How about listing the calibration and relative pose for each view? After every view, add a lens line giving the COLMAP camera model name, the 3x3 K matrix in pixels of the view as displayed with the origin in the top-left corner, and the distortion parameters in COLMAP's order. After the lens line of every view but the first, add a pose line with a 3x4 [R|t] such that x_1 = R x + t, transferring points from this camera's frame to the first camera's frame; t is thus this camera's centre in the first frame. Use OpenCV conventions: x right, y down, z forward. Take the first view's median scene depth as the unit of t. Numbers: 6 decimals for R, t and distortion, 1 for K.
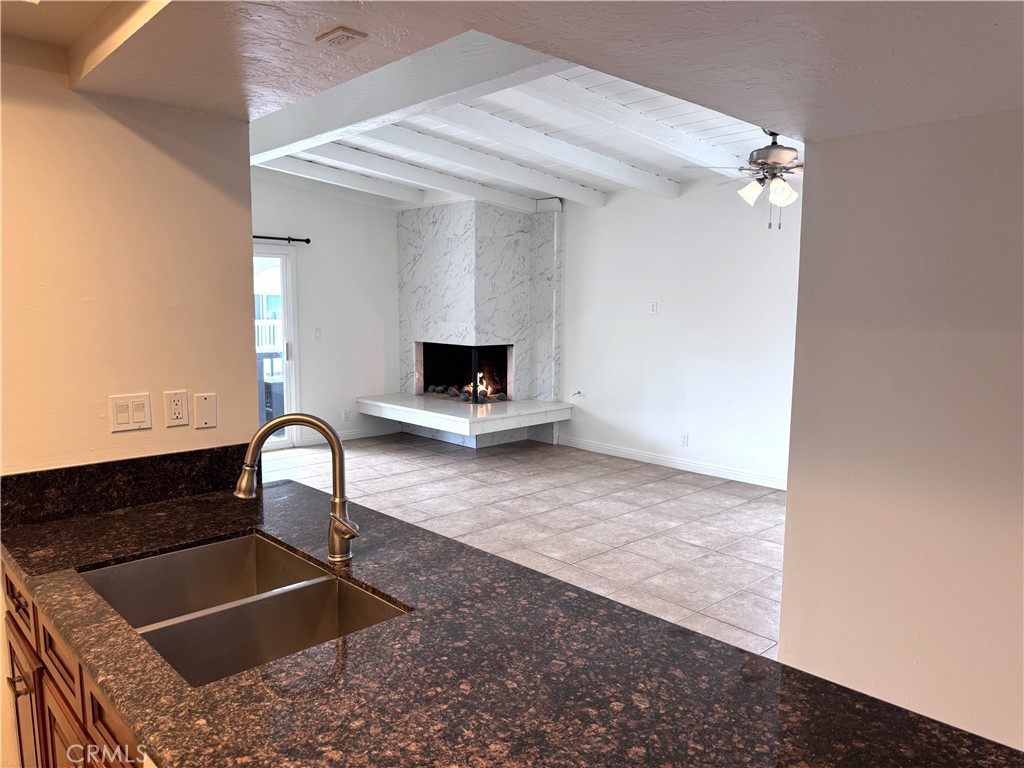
lens RADIAL K [[715.8, 0, 515.1], [0, 715.8, 390.3], [0, 0, 1]] dist [0.030737, -0.035155]
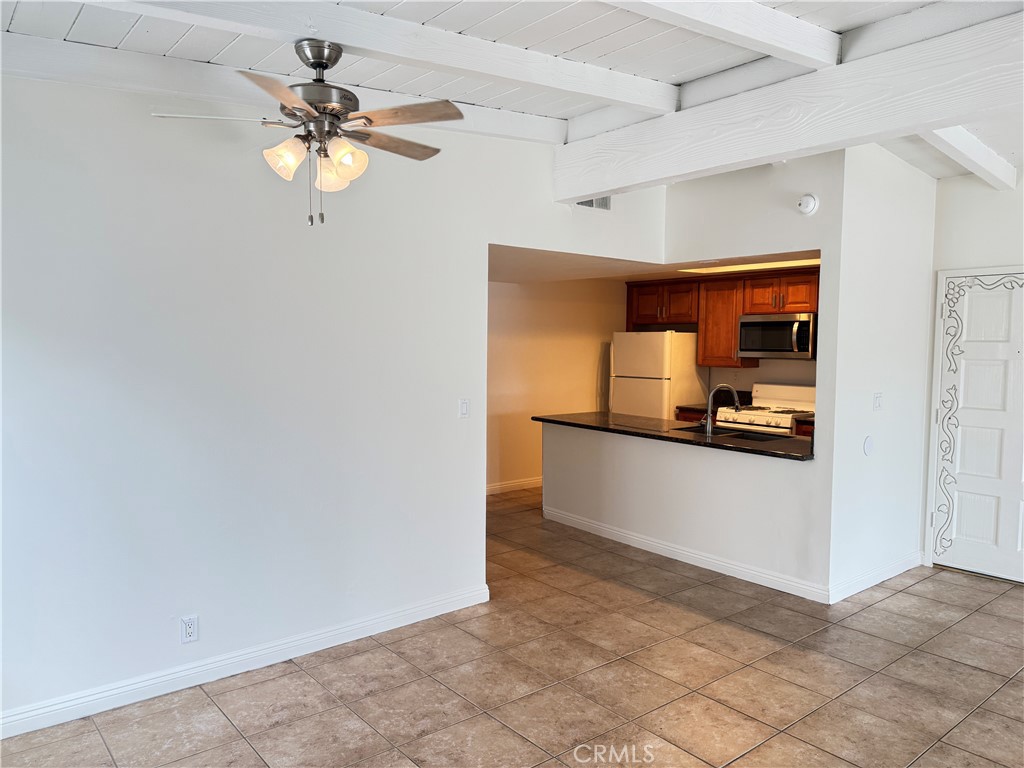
lens RADIAL K [[715.8, 0, 512.8], [0, 715.8, 386.2], [0, 0, 1]] dist [0.030737, -0.035155]
pose [[-0.997574, -0.022628, 0.065829, 0.090028], [-0.010110, 0.982761, 0.184602, -0.121895], [-0.068872, 0.183489, -0.980606, 0.962386]]
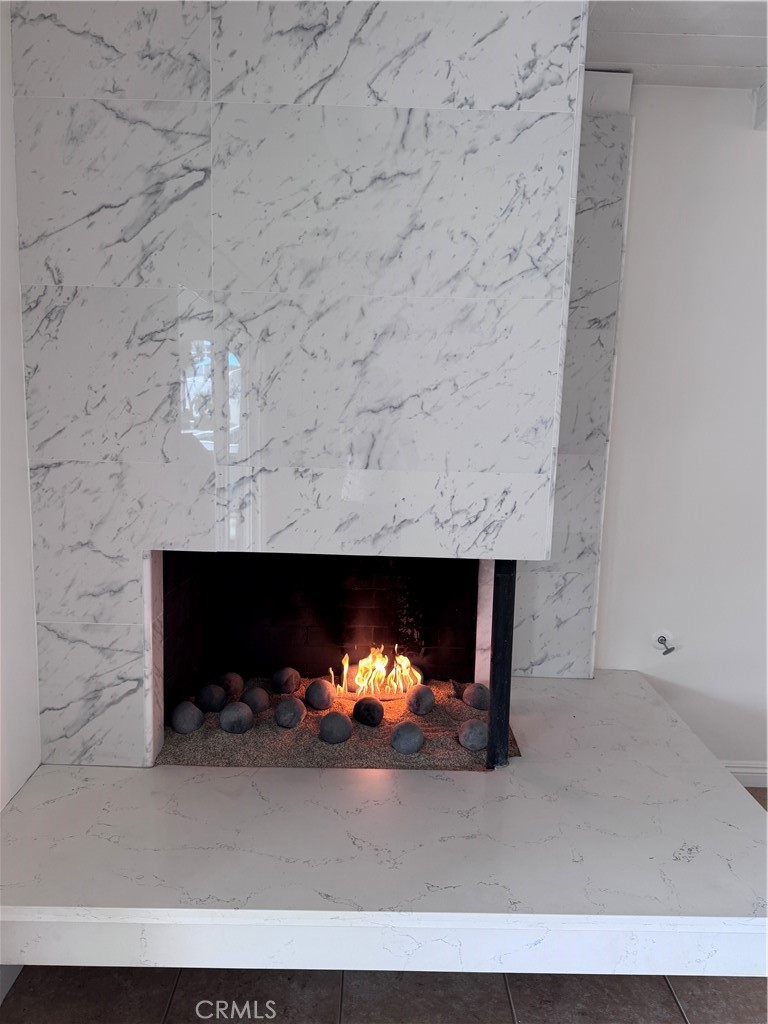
lens RADIAL K [[767.8, 0, 378.5], [0, 767.8, 514.6], [0, 0, 1]] dist [0.031630, -0.011063]
pose [[0.684023, -0.103161, 0.722129, -0.305304], [0.066434, 0.994645, 0.079164, -0.107761], [-0.726429, -0.006176, 0.687214, 0.871575]]
